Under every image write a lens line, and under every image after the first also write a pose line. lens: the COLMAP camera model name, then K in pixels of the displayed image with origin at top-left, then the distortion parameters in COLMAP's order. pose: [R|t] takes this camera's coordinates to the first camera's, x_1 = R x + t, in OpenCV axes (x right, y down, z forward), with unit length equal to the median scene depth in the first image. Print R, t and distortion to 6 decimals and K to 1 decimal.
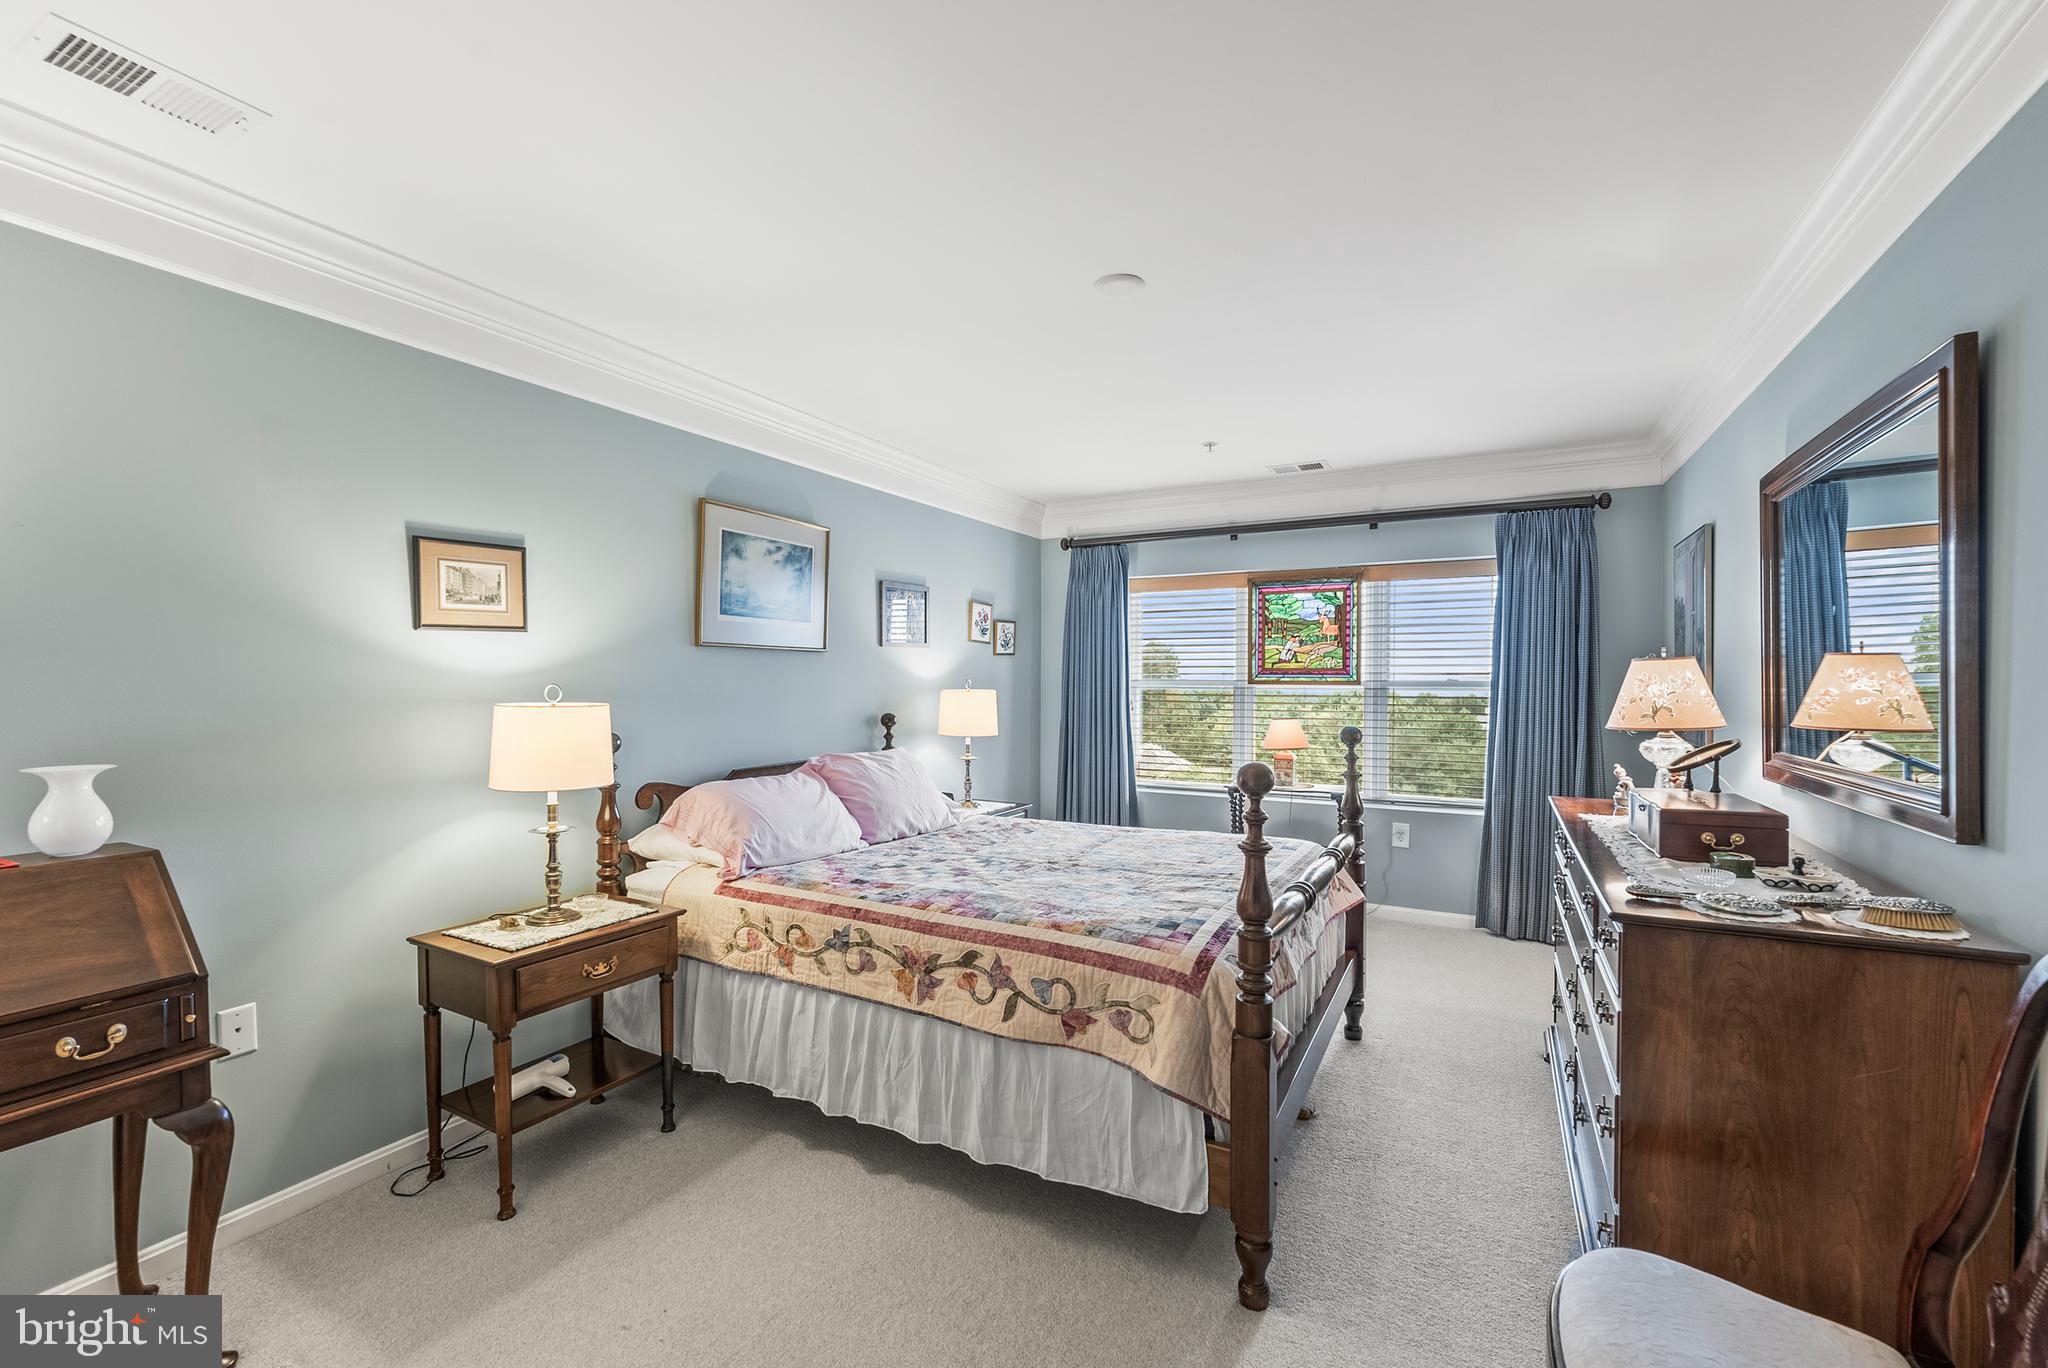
lens RADIAL K [[849.8, 0, 1020.7], [0, 849.8, 685.9], [0, 0, 1]] dist [-0.001548, -0.000543]
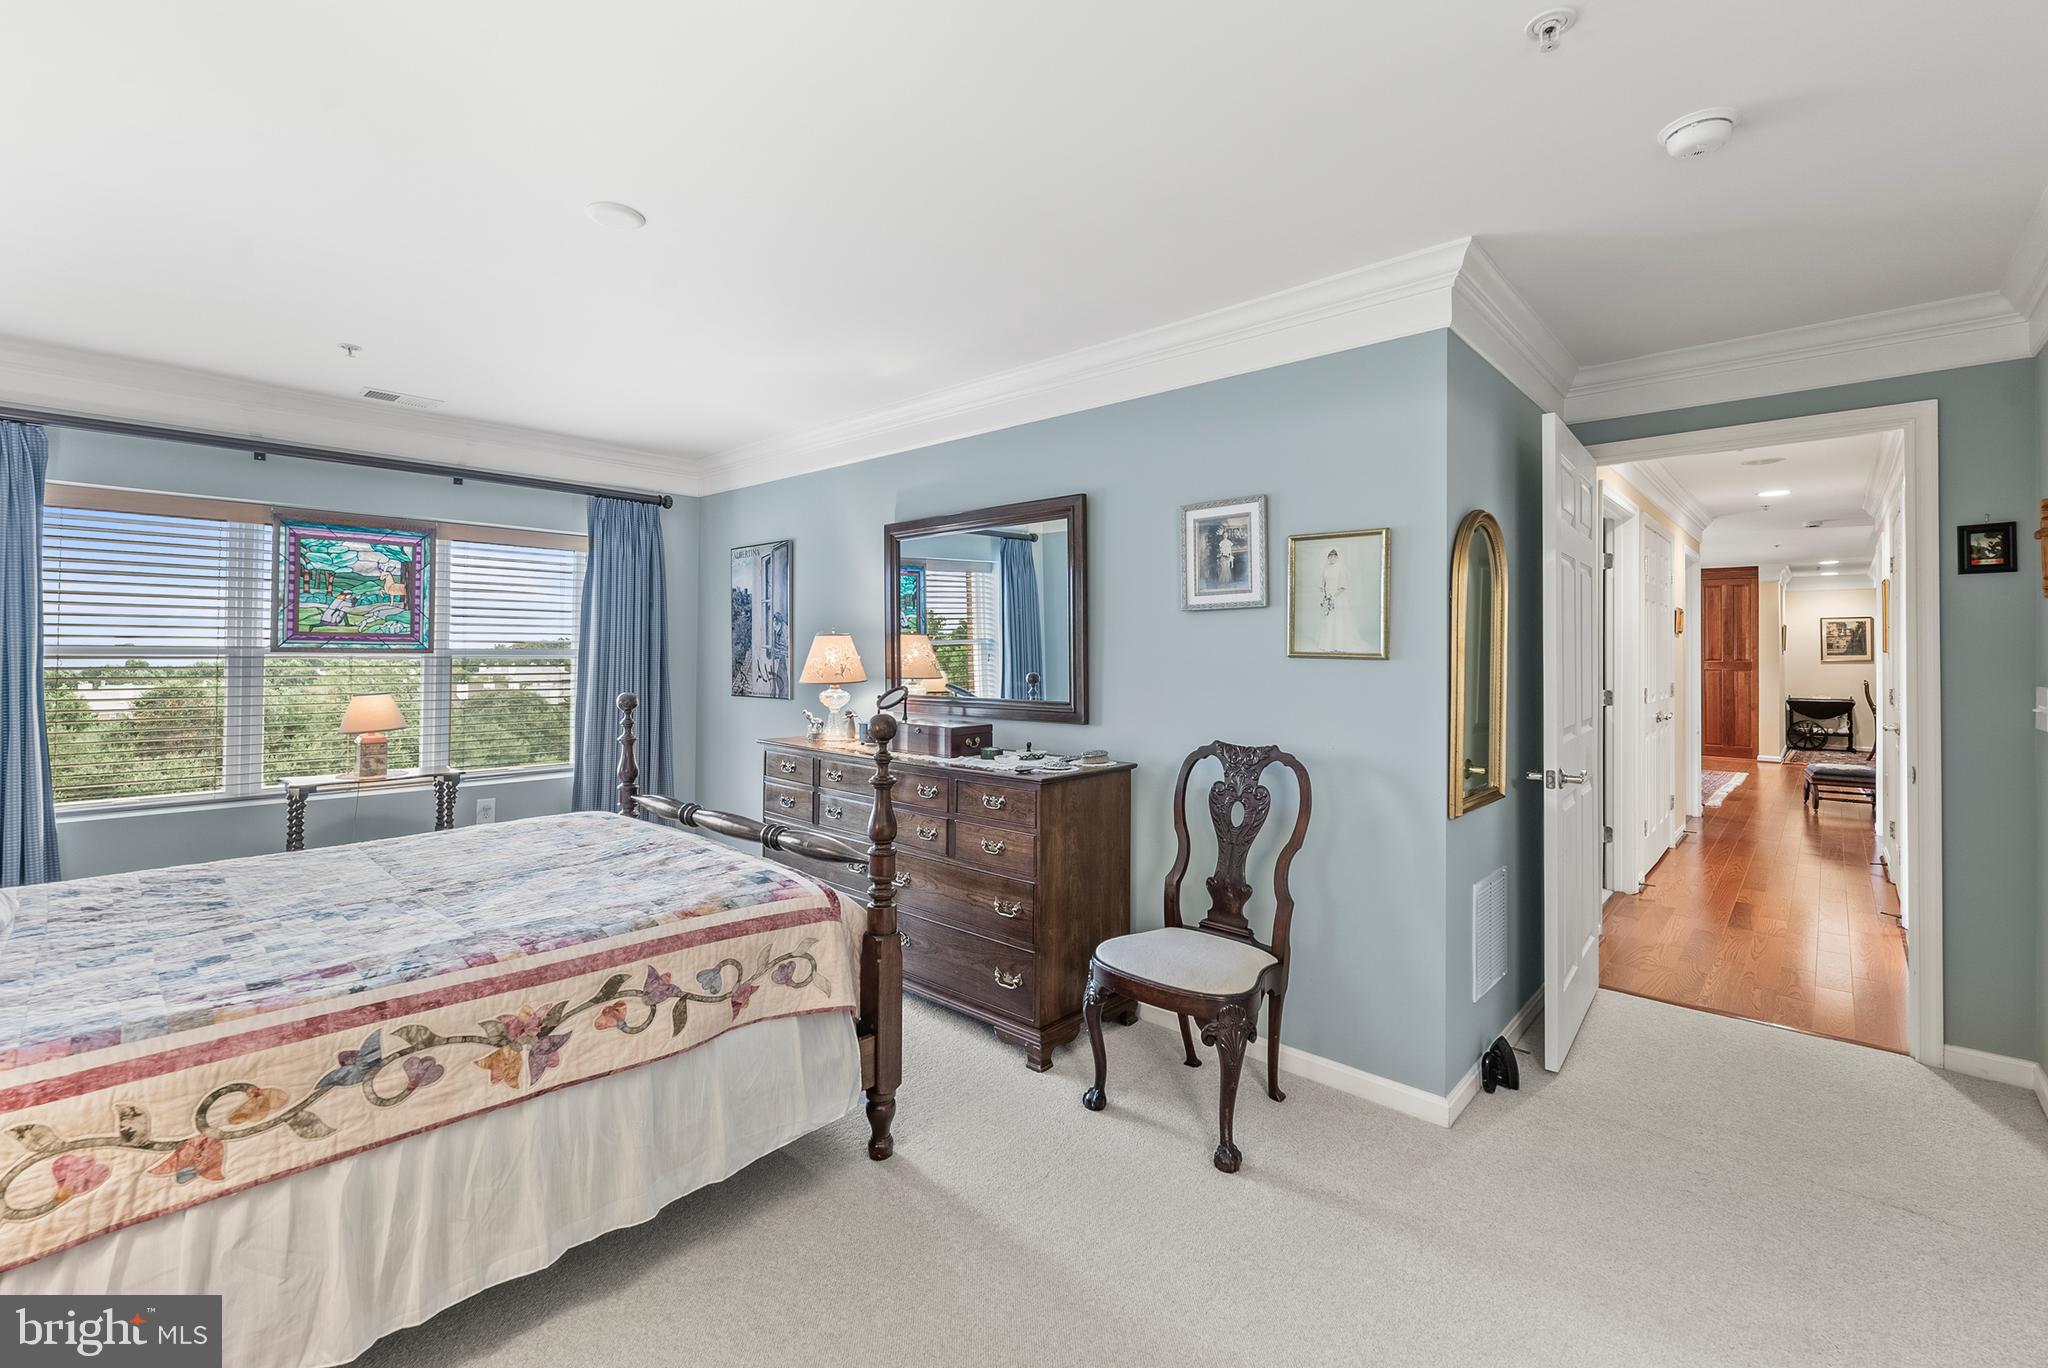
lens RADIAL K [[880.7, 0, 994.4], [0, 880.7, 630.2], [0, 0, 1]] dist [-0.003086, -0.000296]
pose [[0.264043, 0.025516, 0.964173, -0.696264], [0.002030, 0.999633, -0.027010, 0.001709], [-0.964509, 0.009089, 0.263894, 0.372225]]
